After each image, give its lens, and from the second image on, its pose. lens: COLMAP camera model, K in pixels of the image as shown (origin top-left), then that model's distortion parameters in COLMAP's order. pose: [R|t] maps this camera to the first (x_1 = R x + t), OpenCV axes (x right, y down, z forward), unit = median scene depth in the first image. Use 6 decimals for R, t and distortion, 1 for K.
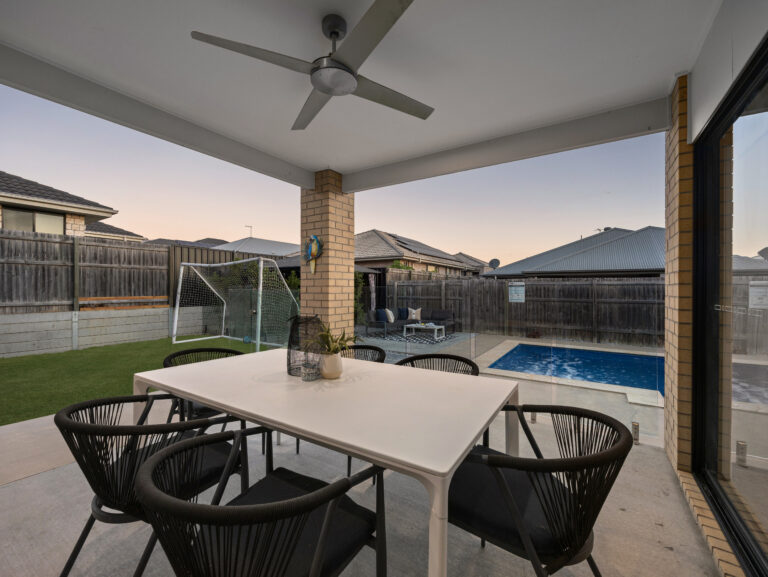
lens RADIAL K [[327.0, 0, 385.7], [0, 327.0, 288.8], [0, 0, 1]] dist [0.000345, 0.000566]
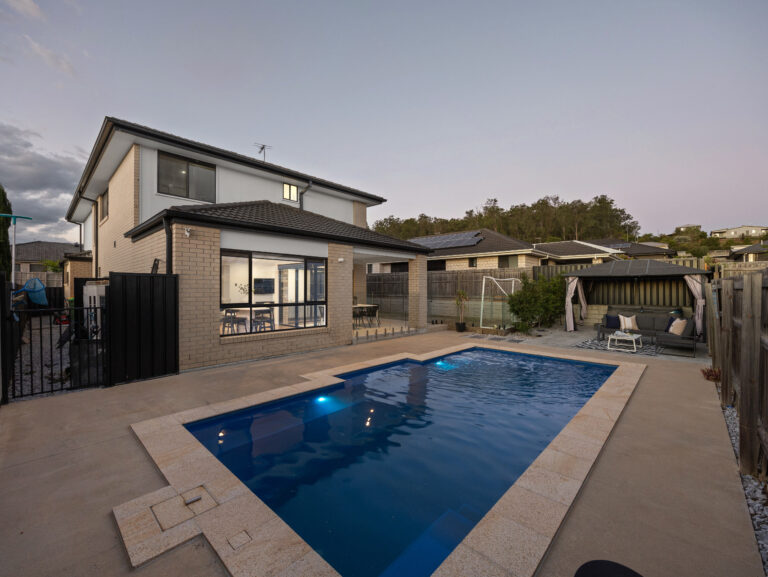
lens RADIAL K [[328.8, 0, 380.1], [0, 328.8, 285.3], [0, 0, 1]] dist [-0.000171, 0.000127]
pose [[-0.190154, -0.019138, -0.981568, 1.189388], [0.000117, 0.999810, -0.019516, -0.005985], [0.981754, -0.003826, -0.190115, 0.564753]]
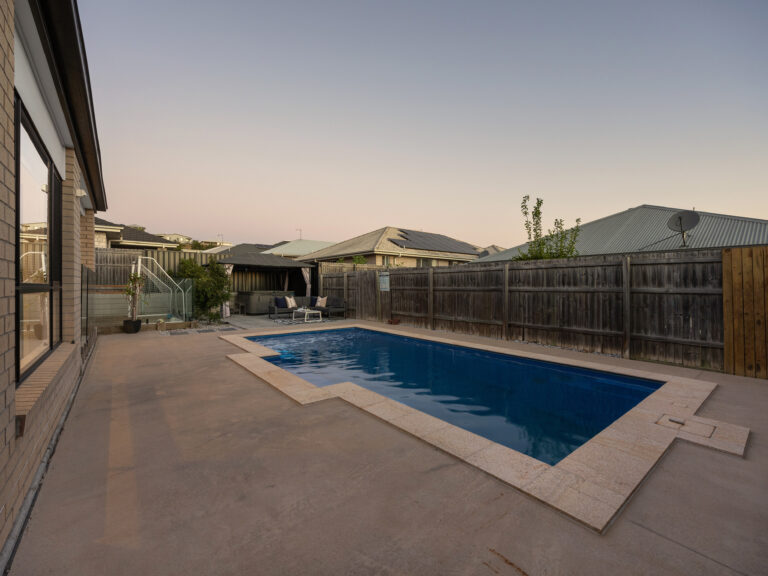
lens RADIAL K [[328.8, 0, 380.1], [0, 328.8, 284.8], [0, 0, 1]] dist [-0.000171, 0.000127]
pose [[0.947758, -0.002887, -0.318978, 0.787966], [0.002187, 0.999994, -0.002552, 0.025880], [0.318984, 0.001722, 0.947759, -0.026349]]
